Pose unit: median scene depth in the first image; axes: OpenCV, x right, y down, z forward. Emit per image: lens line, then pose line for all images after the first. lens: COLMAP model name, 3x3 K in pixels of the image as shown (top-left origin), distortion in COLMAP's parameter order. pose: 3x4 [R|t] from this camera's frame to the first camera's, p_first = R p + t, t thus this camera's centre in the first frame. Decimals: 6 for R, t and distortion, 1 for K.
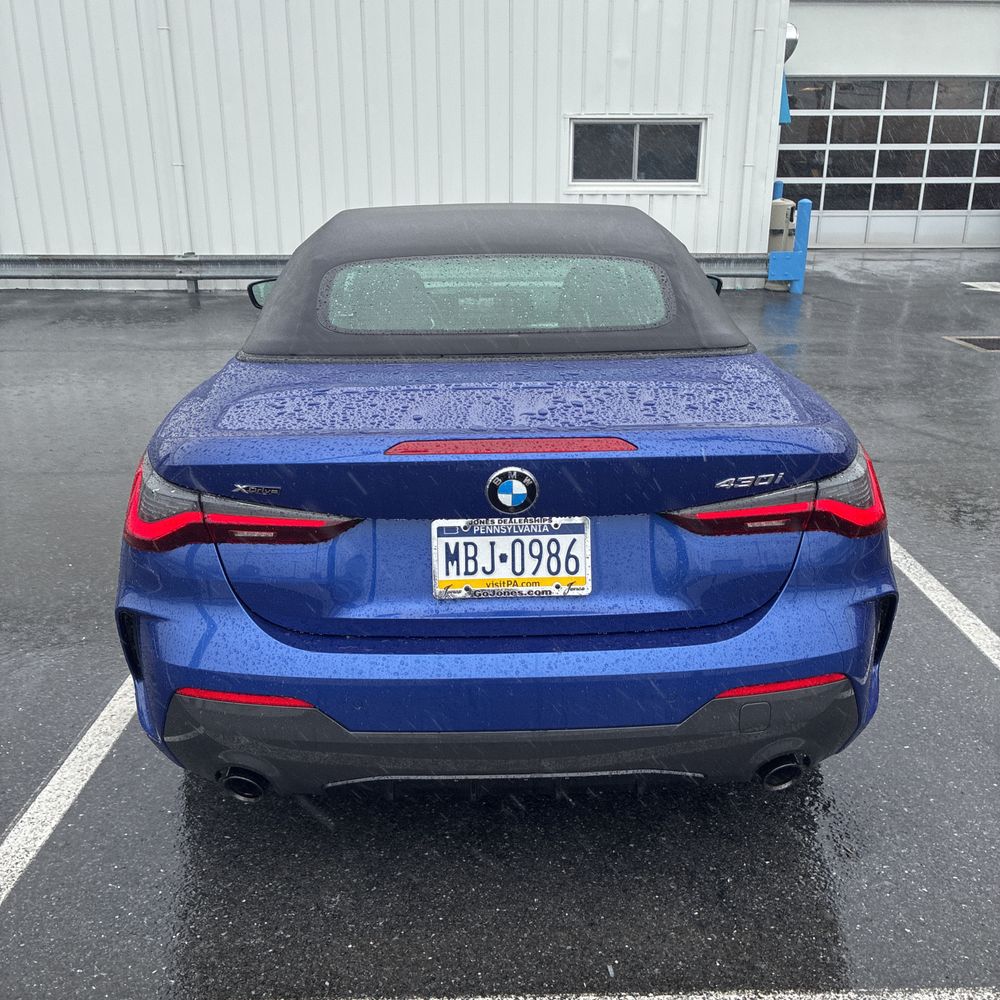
lens RADIAL K [[1013.6, 0, 500.4], [0, 1013.6, 506.9], [0, 0, 1]] dist [0.021580, 0.000000]
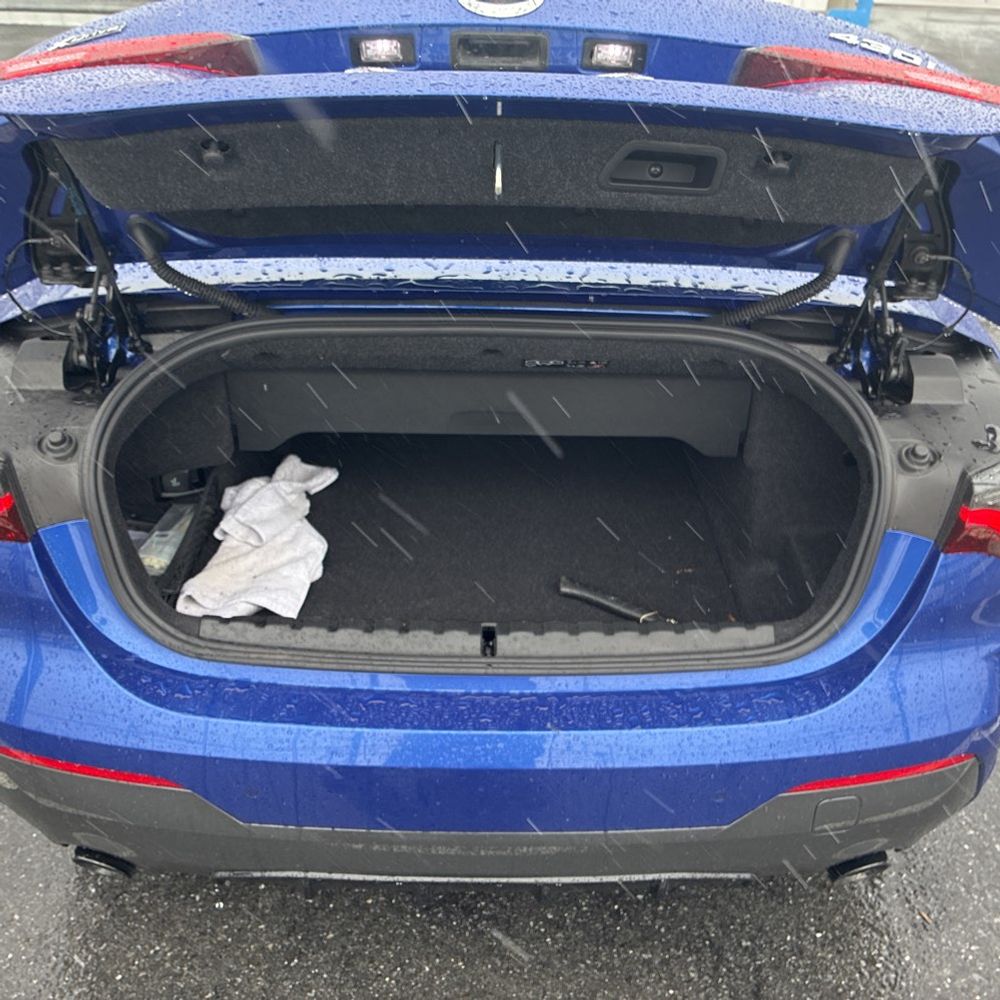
lens RADIAL K [[1013.6, 0, 498.9], [0, 1013.6, 496.1], [0, 0, 1]] dist [0.021580, 0.000000]
pose [[0.998924, 0.046019, -0.005687, 0.014375], [-0.043751, 0.976028, 0.213201, -0.123573], [0.015362, -0.212723, 0.976992, 0.331462]]
